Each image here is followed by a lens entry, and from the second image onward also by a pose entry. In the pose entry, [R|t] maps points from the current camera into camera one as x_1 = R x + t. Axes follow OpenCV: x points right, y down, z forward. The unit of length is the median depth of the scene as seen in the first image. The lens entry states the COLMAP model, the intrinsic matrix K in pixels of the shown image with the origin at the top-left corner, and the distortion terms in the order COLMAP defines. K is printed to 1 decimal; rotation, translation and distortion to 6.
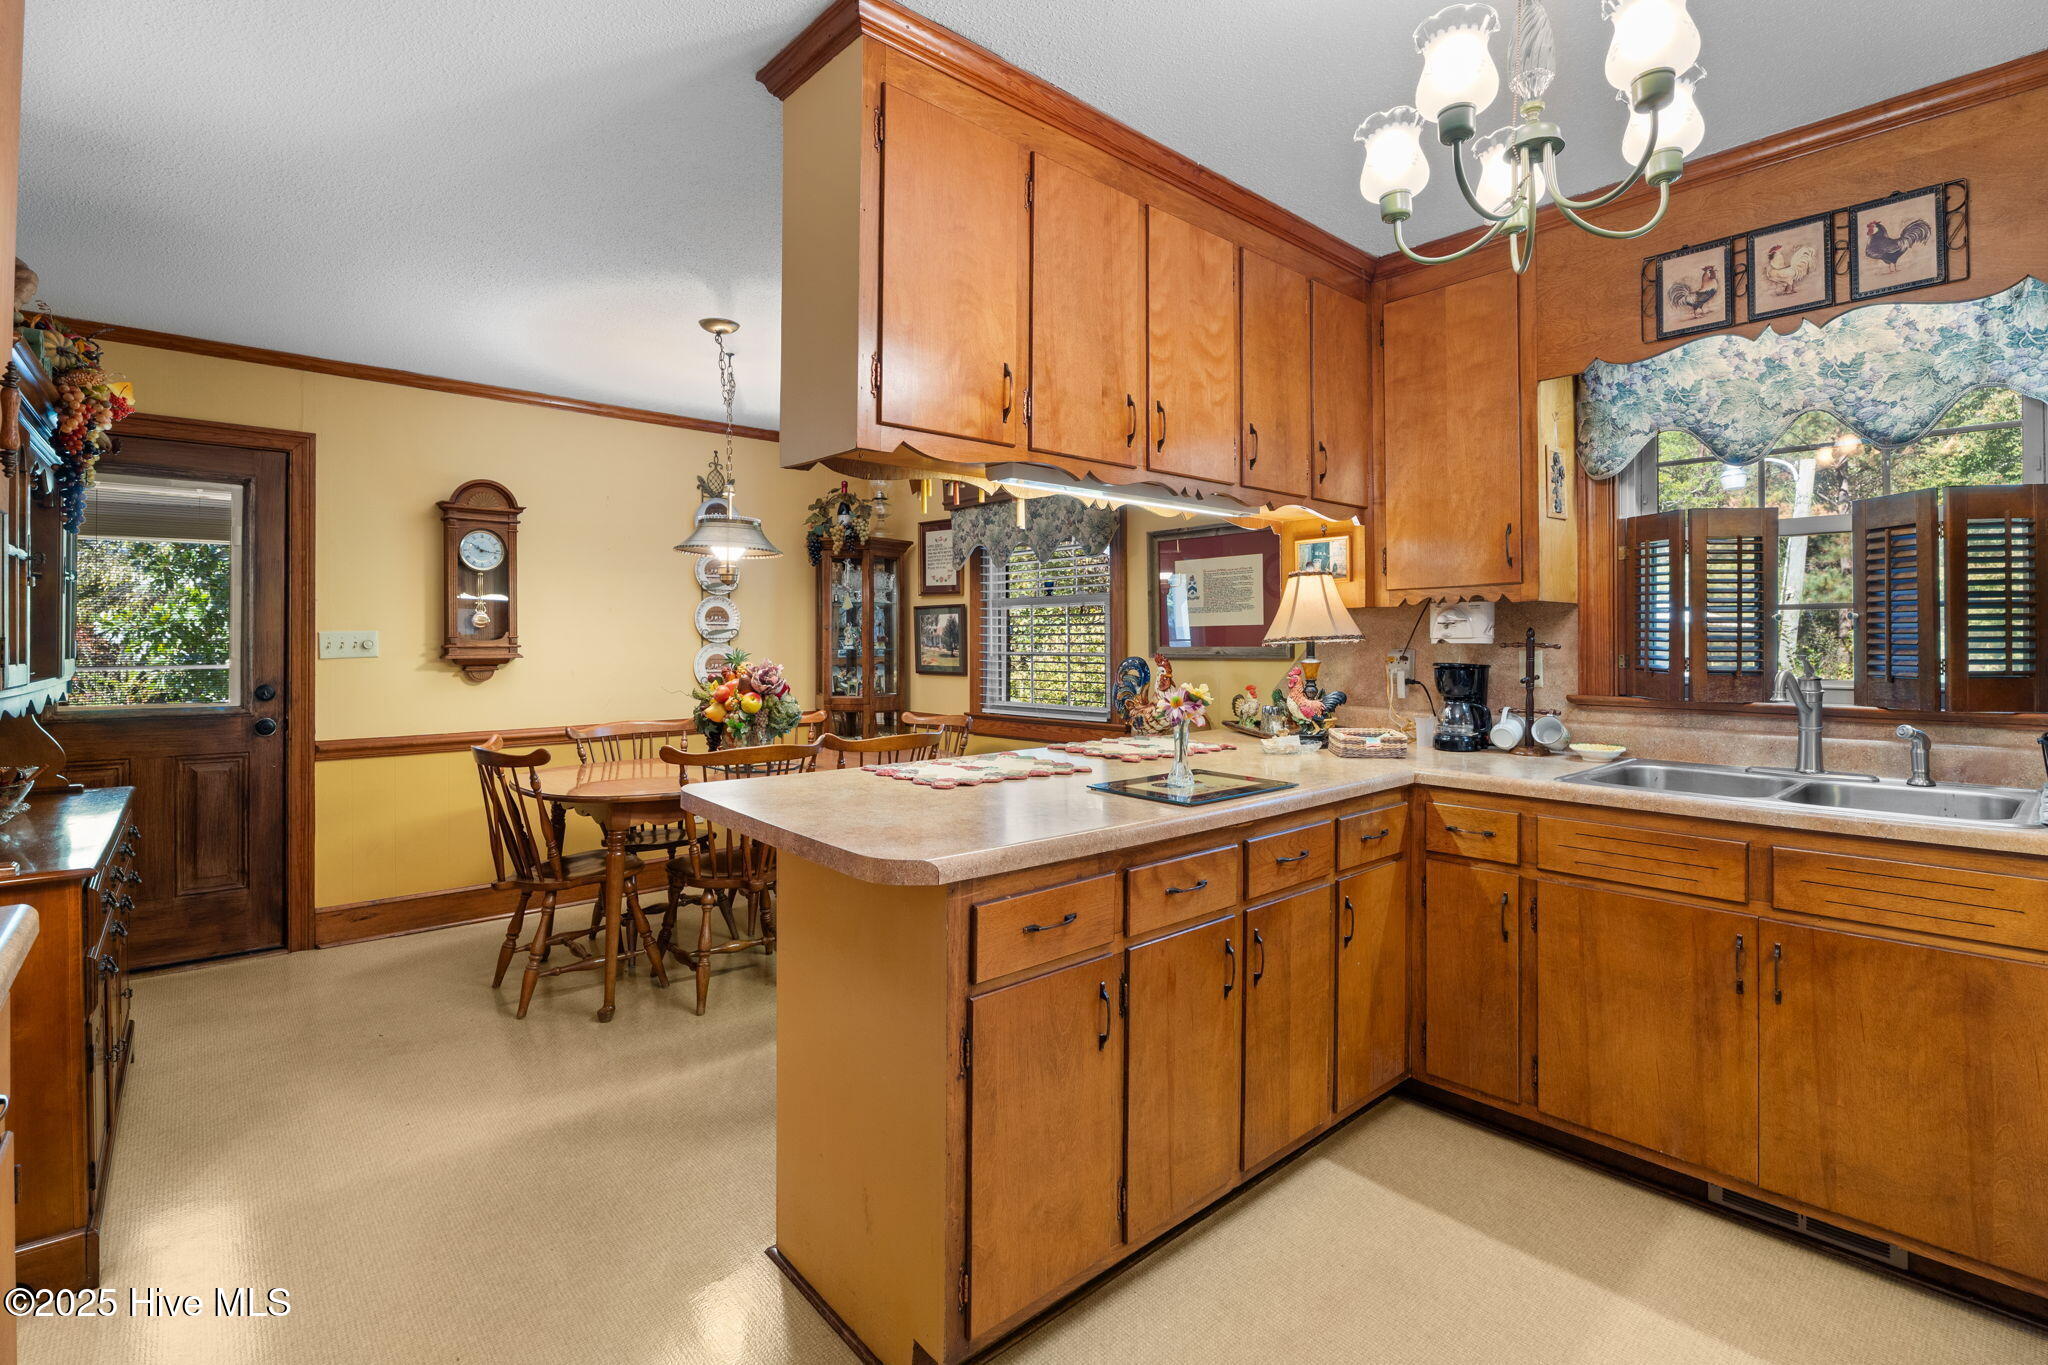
lens RADIAL K [[939.8, 0, 989.7], [0, 939.8, 641.8], [0, 0, 1]] dist [0.017385, -0.006210]
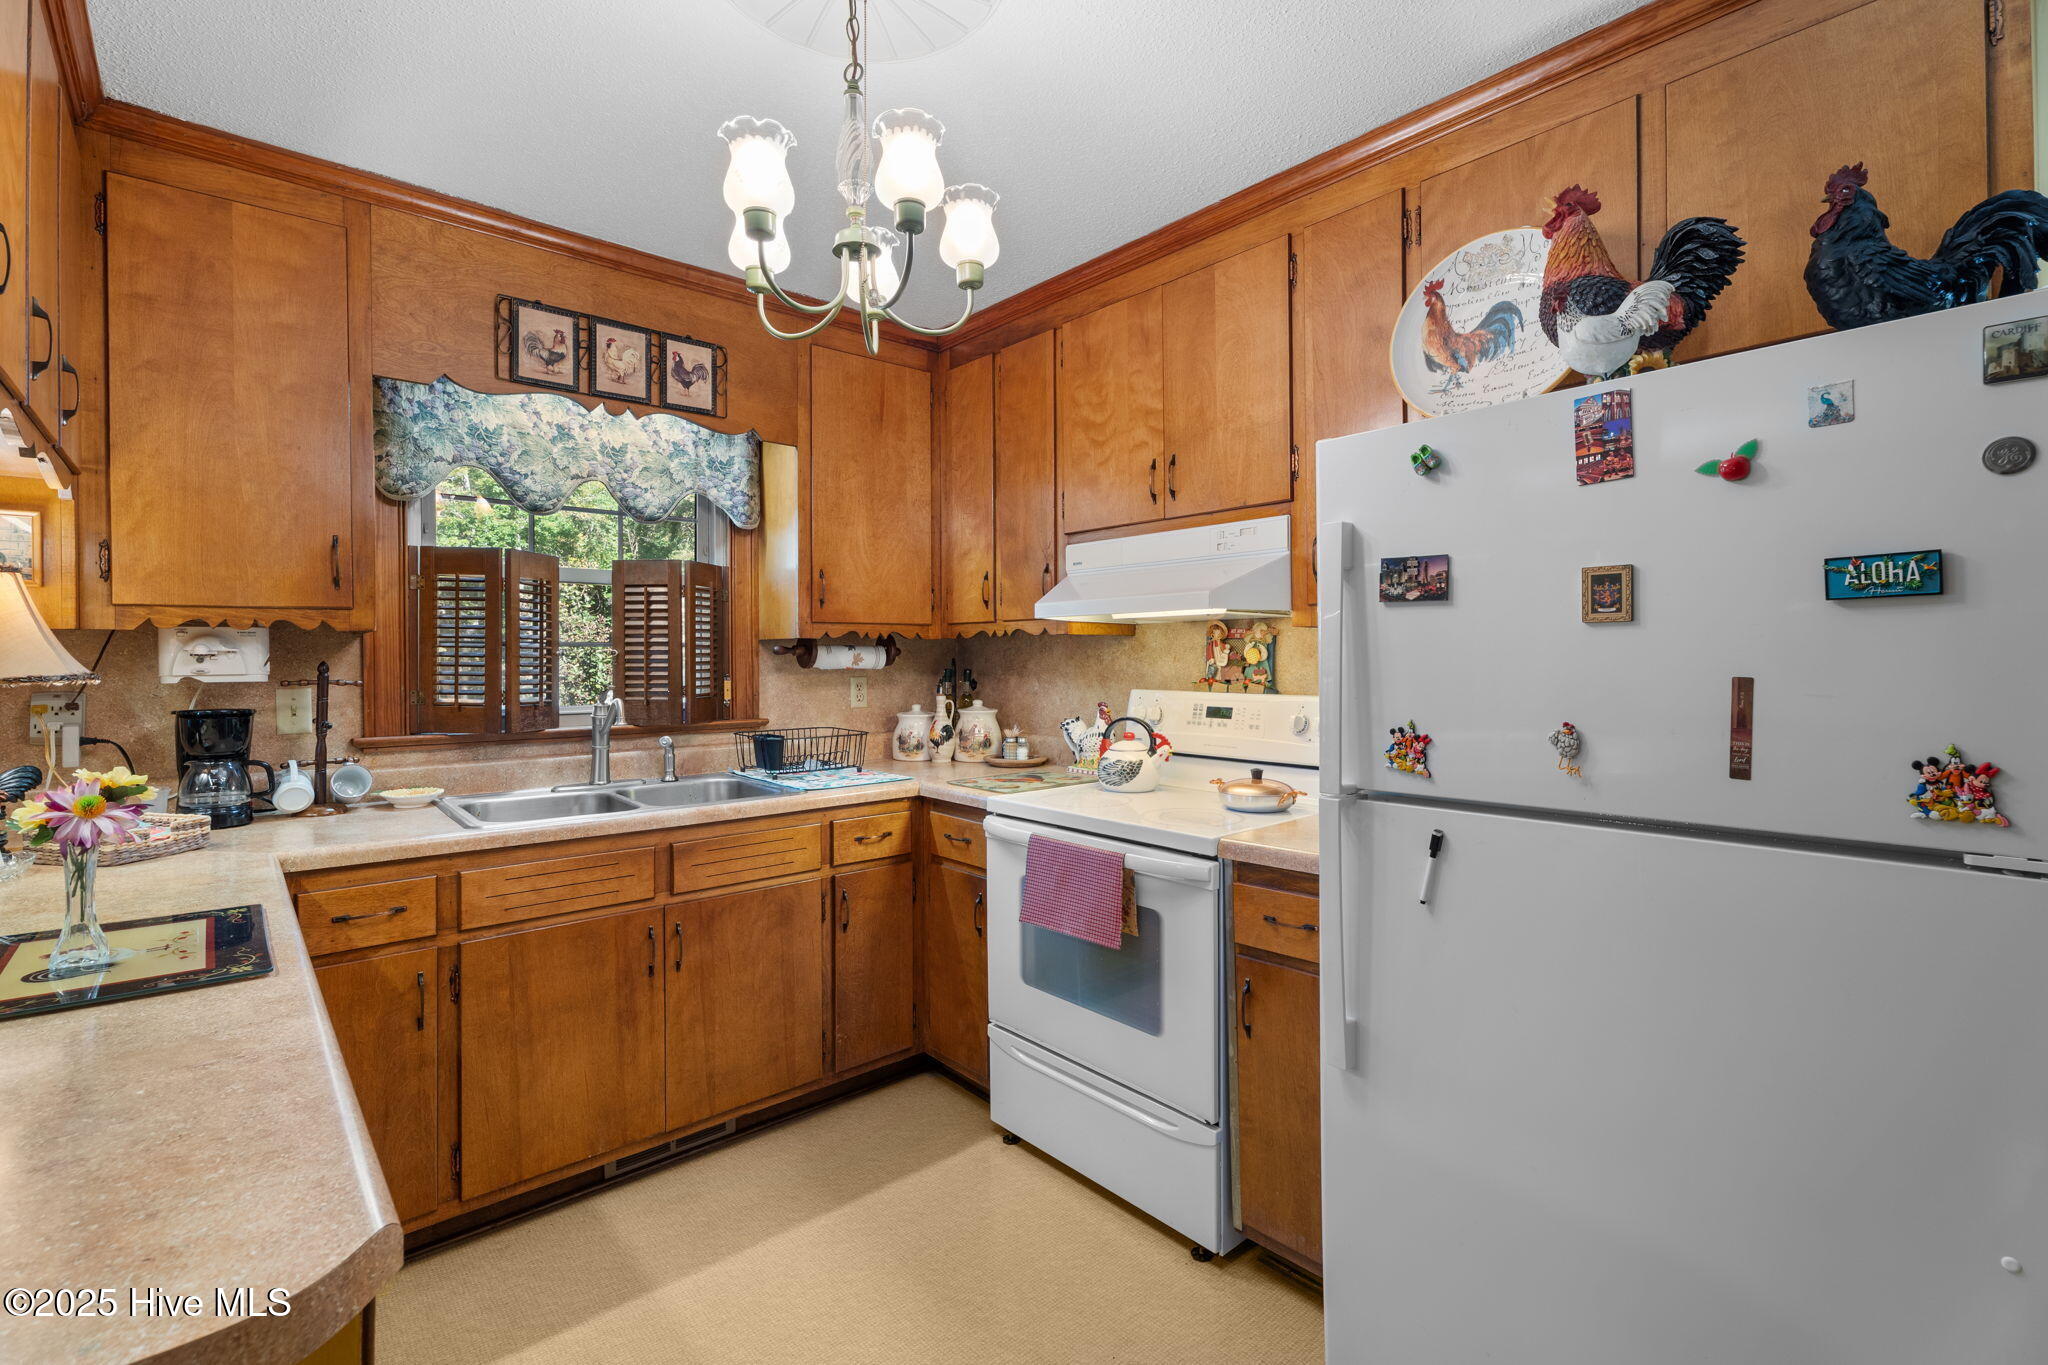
lens RADIAL K [[939.8, 0, 1026.0], [0, 939.8, 661.8], [0, 0, 1]] dist [0.017385, -0.006210]
pose [[-0.004044, 0.000433, 0.999992, -0.230718], [0.010068, 0.999949, -0.000392, -0.007012], [-0.999941, 0.010066, -0.004049, 0.333905]]
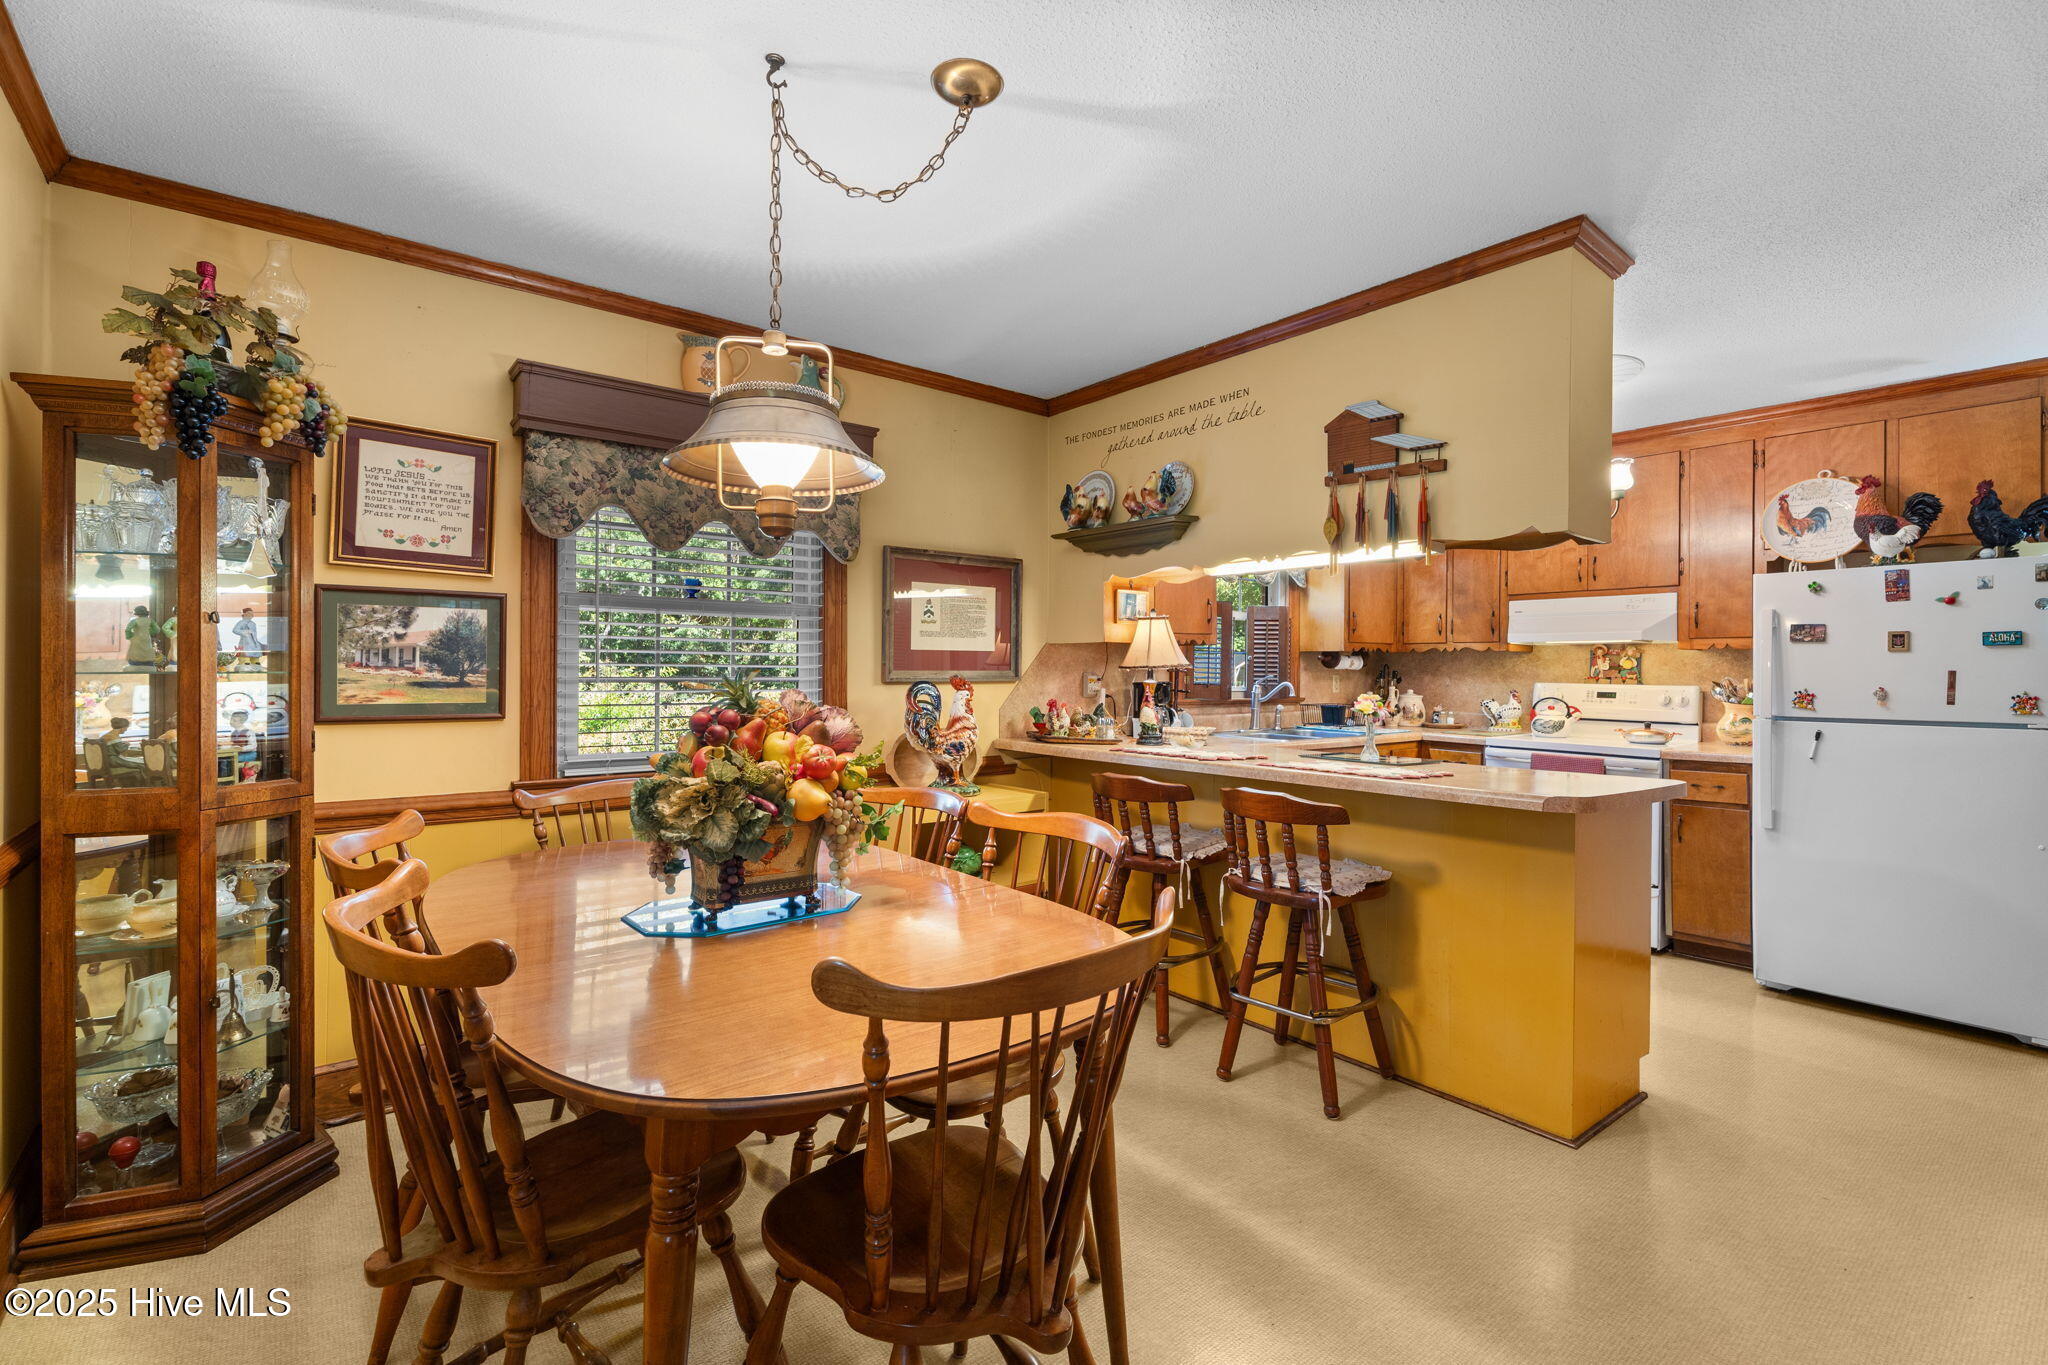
lens RADIAL K [[939.8, 0, 1031.8], [0, 939.8, 672.3], [0, 0, 1]] dist [0.017385, -0.006210]
pose [[0.028852, 0.002637, 0.999580, -0.822097], [-0.007216, 0.999971, -0.002429, 0.009087], [-0.999558, -0.007143, 0.028870, 0.917462]]
